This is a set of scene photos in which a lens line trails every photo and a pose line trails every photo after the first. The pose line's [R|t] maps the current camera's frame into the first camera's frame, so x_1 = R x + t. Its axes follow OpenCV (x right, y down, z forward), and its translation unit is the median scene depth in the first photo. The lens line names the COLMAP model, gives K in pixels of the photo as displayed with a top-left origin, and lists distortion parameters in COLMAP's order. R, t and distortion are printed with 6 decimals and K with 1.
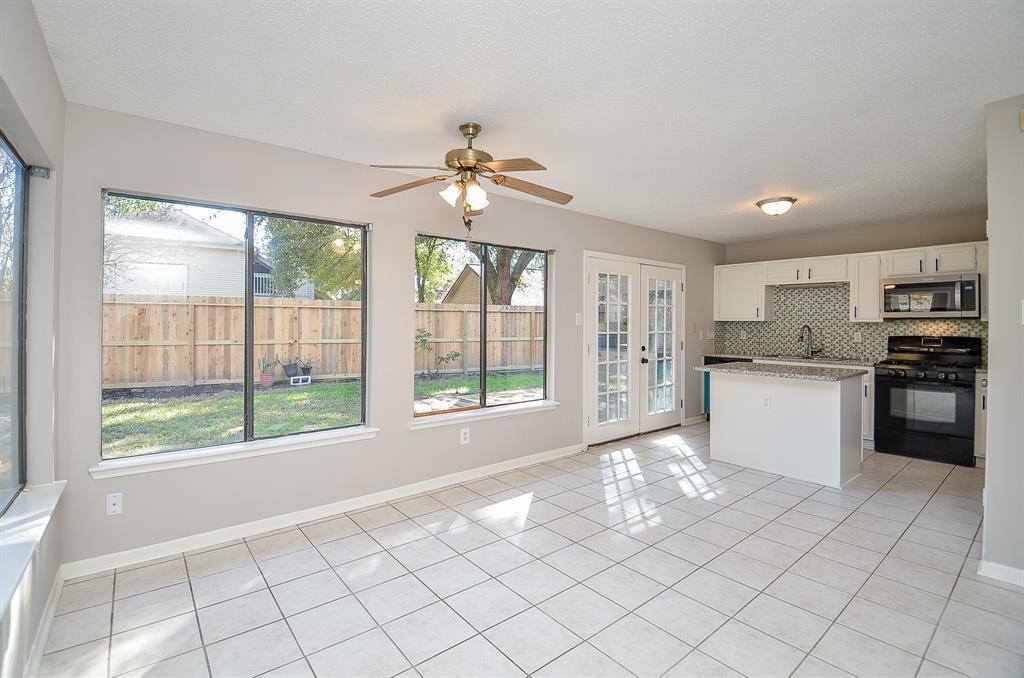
lens RADIAL K [[453.0, 0, 507.9], [0, 453.0, 323.9], [0, 0, 1]] dist [0.016446, -0.027269]
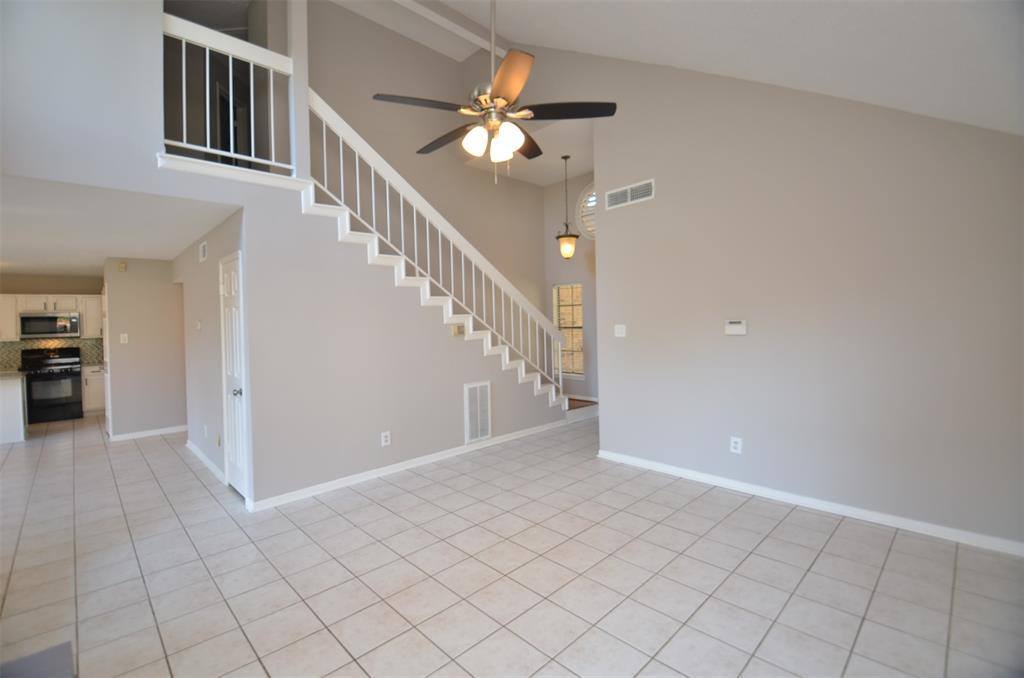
lens RADIAL K [[450.0, 0, 502.8], [0, 450.0, 325.3], [0, 0, 1]] dist [0.003095, -0.017093]
pose [[-0.093042, -0.013564, 0.995570, -0.796343], [0.021593, 0.999645, 0.015637, -0.045218], [-0.995428, 0.022952, -0.092716, -0.482395]]
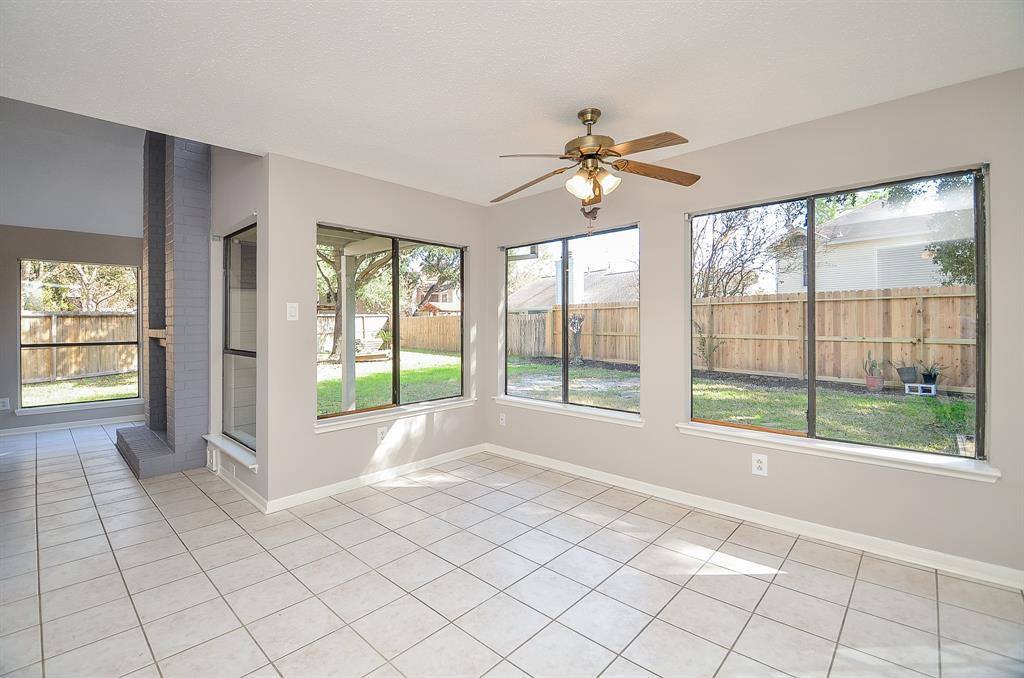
lens RADIAL K [[453.0, 0, 507.9], [0, 453.0, 323.9], [0, 0, 1]] dist [0.016446, -0.027269]
pose [[0.140665, -0.003031, -0.990053, 0.461026], [0.010158, 0.999947, -0.001618, 0.008310], [0.990005, -0.009830, 0.140689, 0.373124]]
